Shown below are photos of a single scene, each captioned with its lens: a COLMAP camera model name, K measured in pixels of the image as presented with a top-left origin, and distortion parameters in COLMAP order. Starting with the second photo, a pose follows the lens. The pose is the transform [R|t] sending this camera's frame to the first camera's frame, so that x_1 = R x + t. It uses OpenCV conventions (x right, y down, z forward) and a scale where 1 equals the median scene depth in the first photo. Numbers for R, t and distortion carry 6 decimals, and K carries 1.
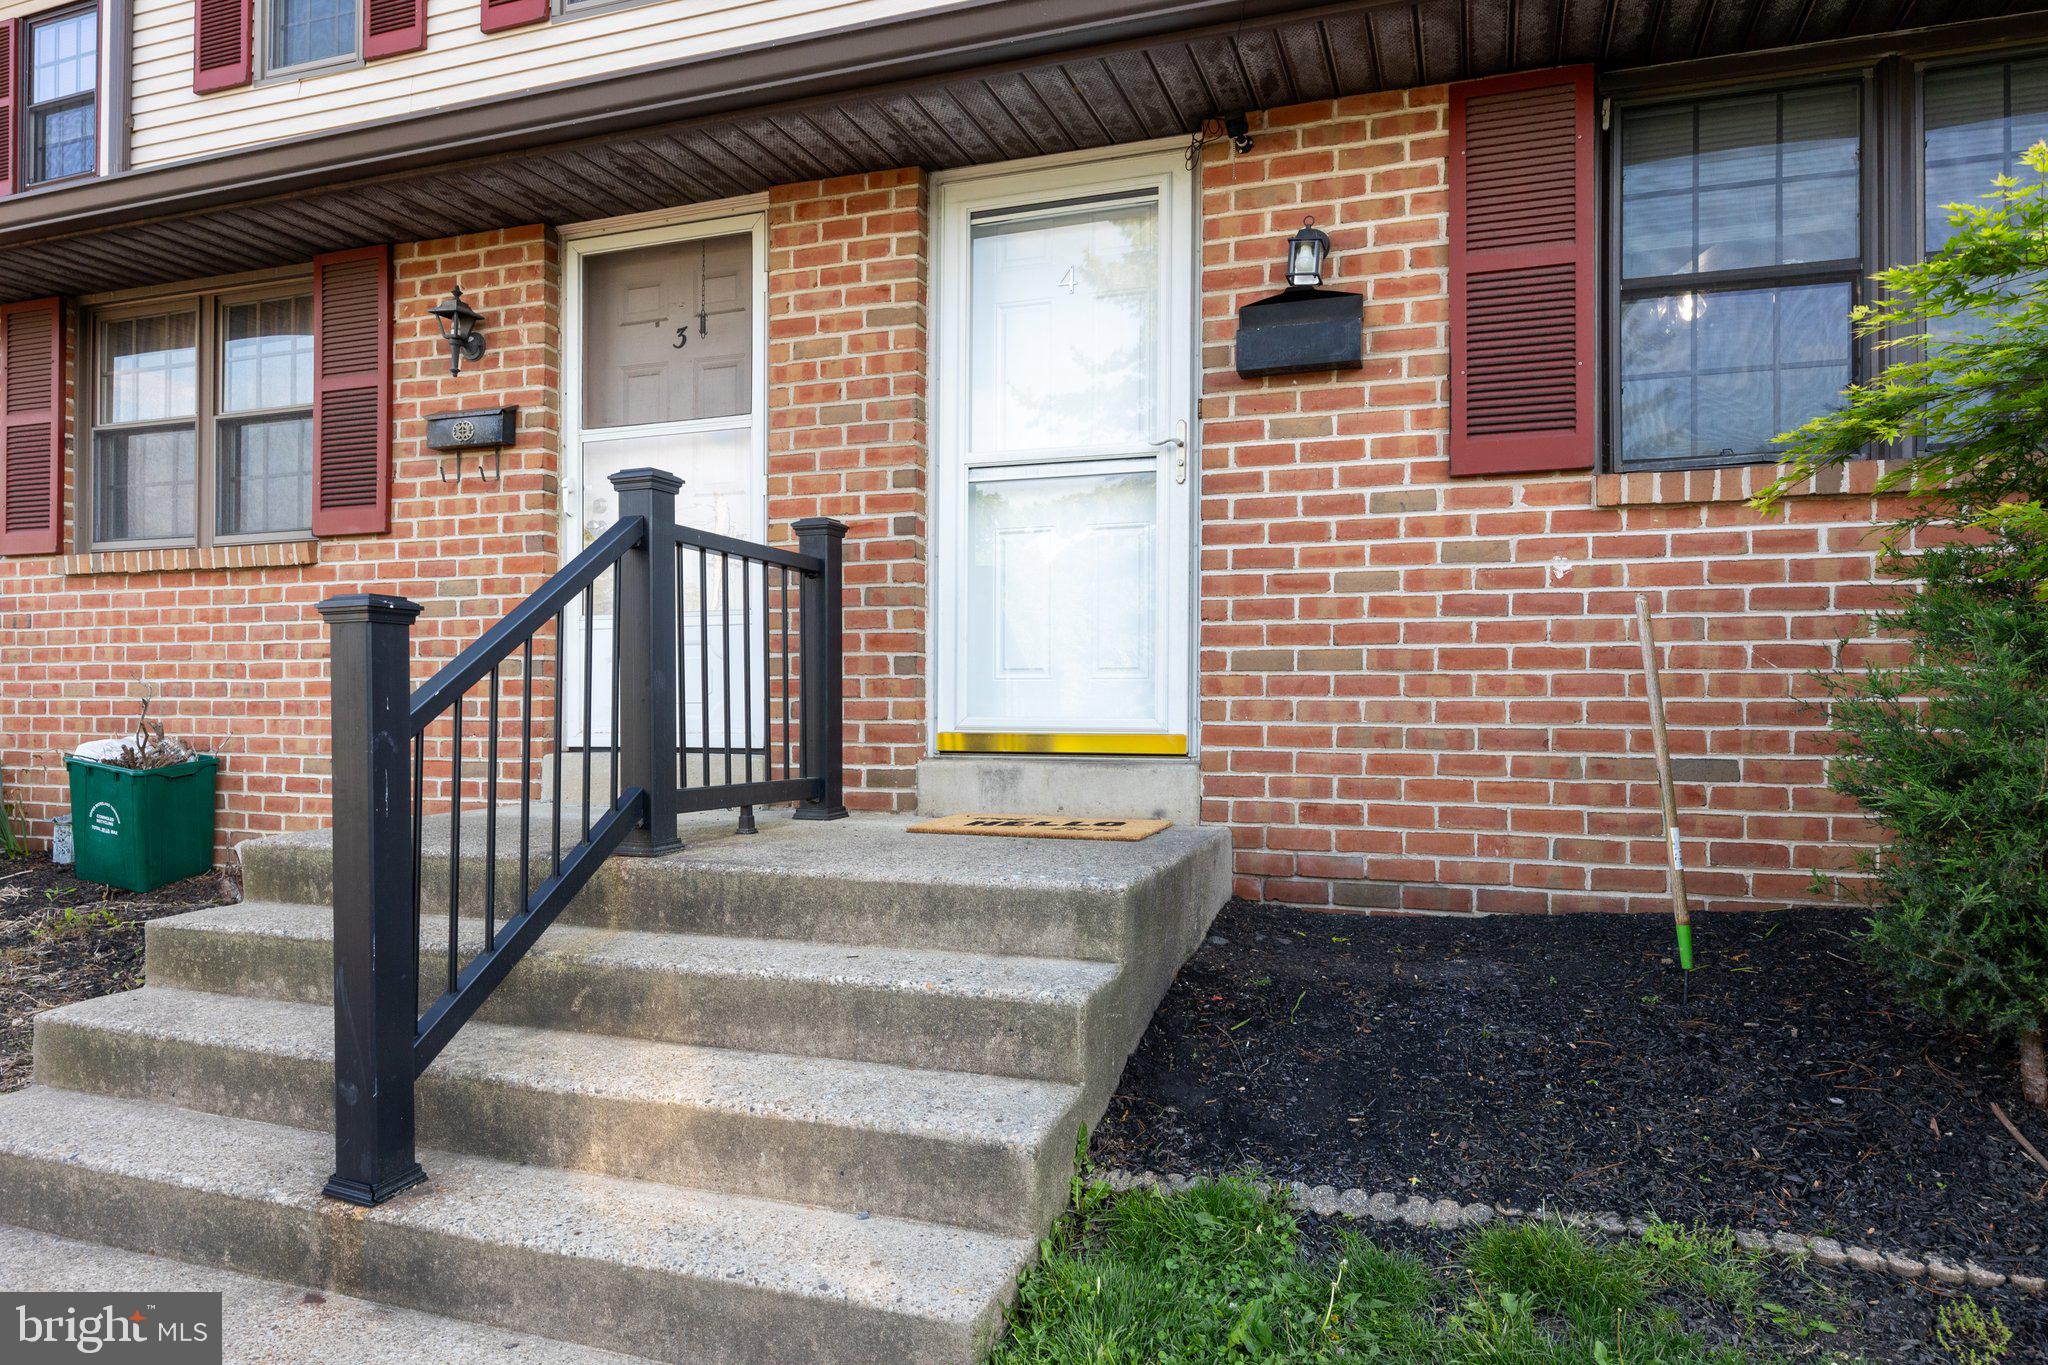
lens RADIAL K [[1300.5, 0, 1025.0], [0, 1300.5, 712.8], [0, 0, 1]] dist [-0.006775, -0.001587]
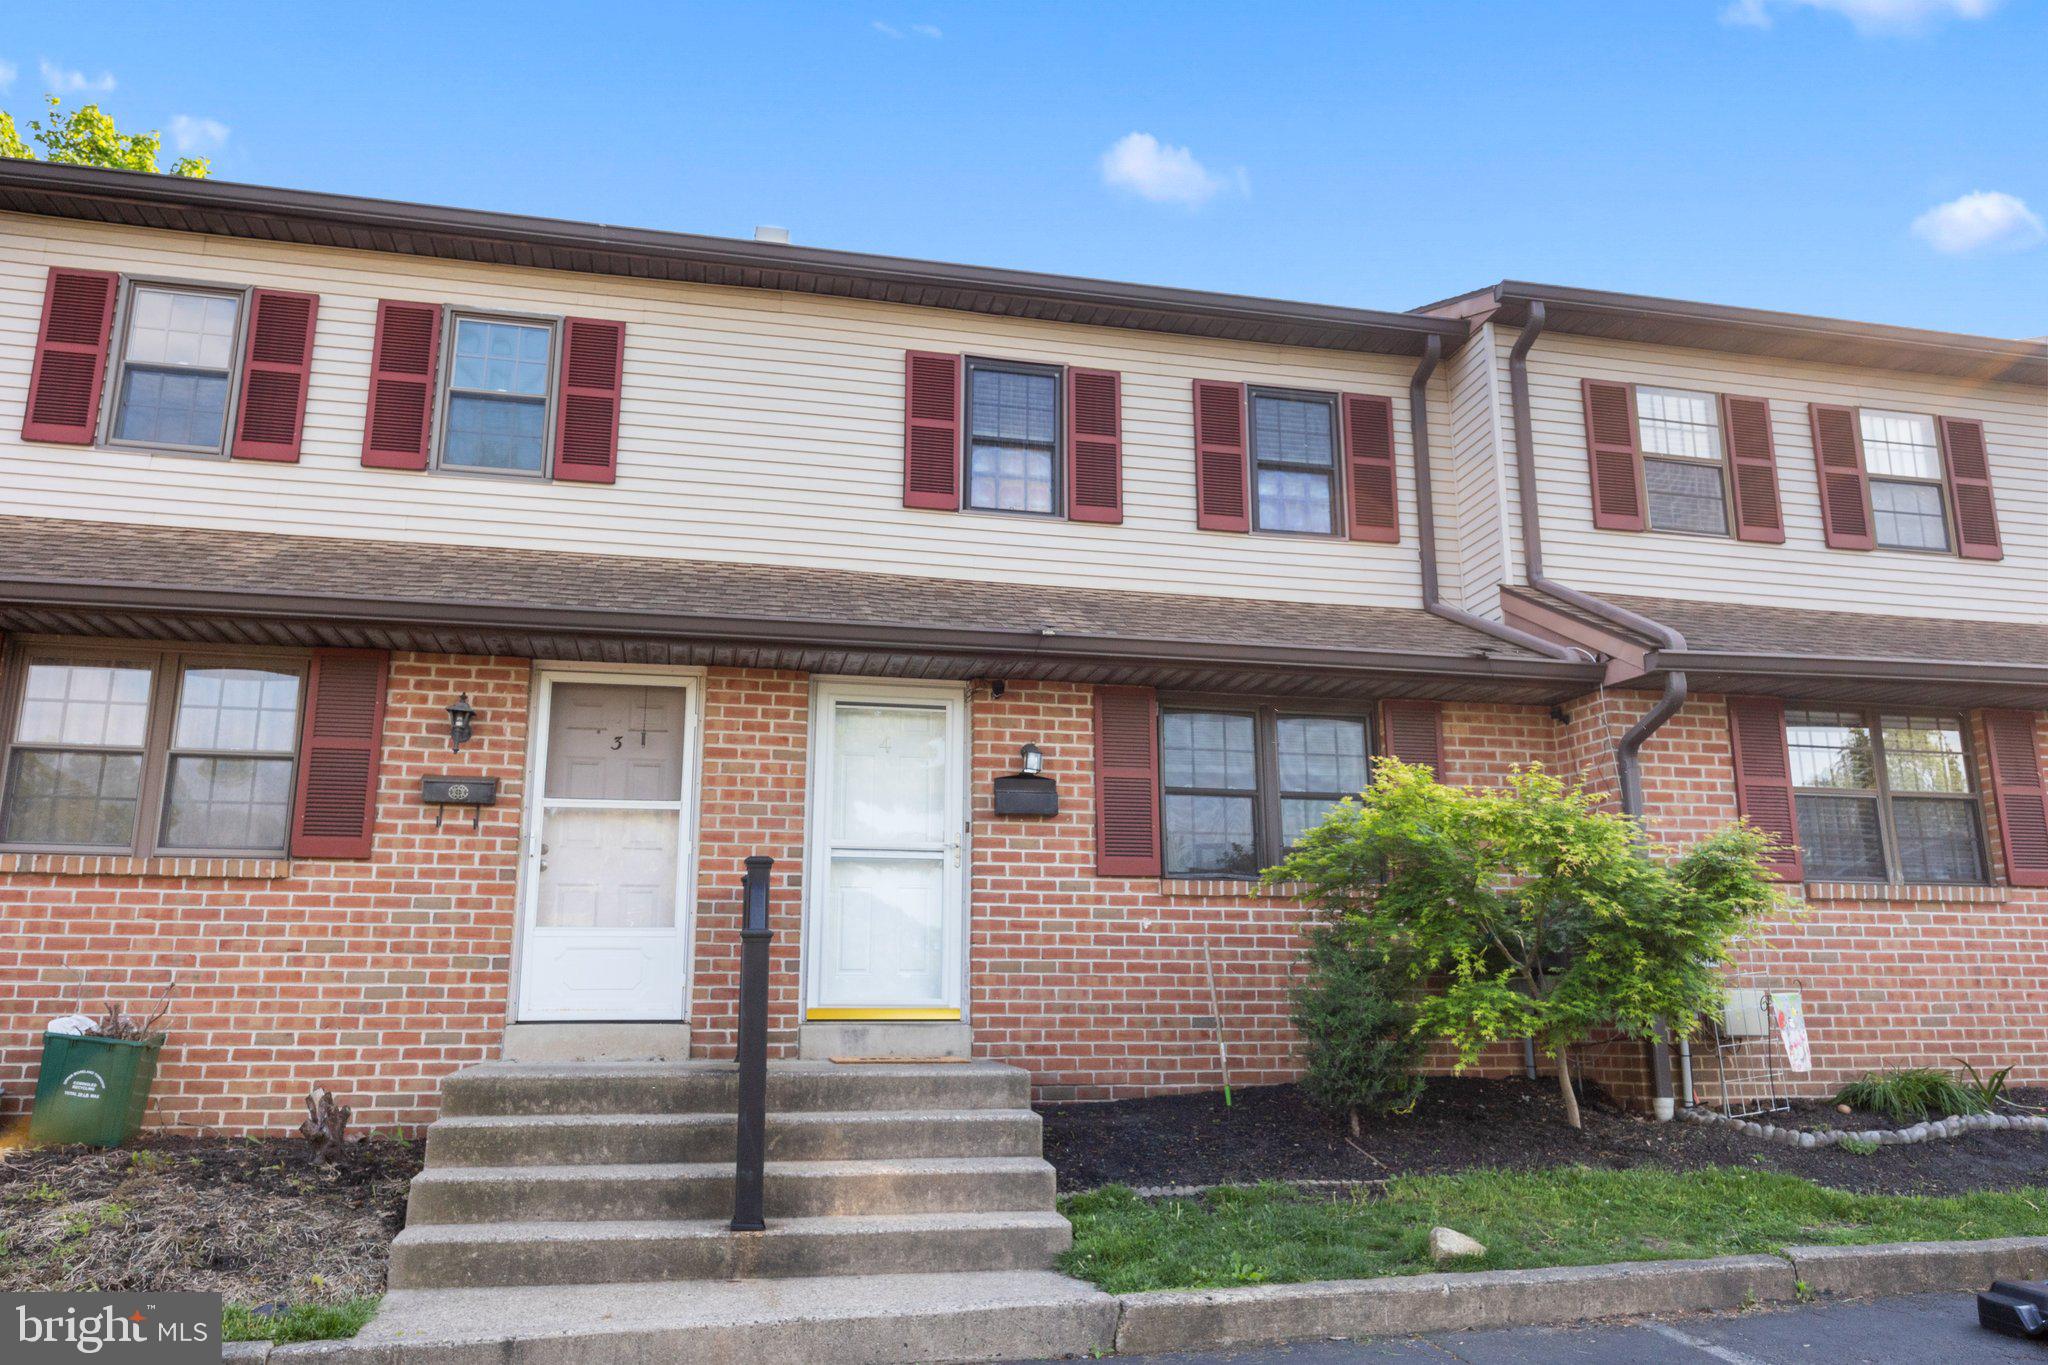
lens RADIAL K [[1494.3, 0, 1024.0], [0, 1494.3, 682.5], [0, 0, 1]] dist [-0.005810, -0.001647]
pose [[0.846851, 0.114825, 0.519286, -0.963546], [0.005723, 0.974390, -0.224791, 0.044958], [-0.531799, 0.193336, 0.824507, -0.869119]]
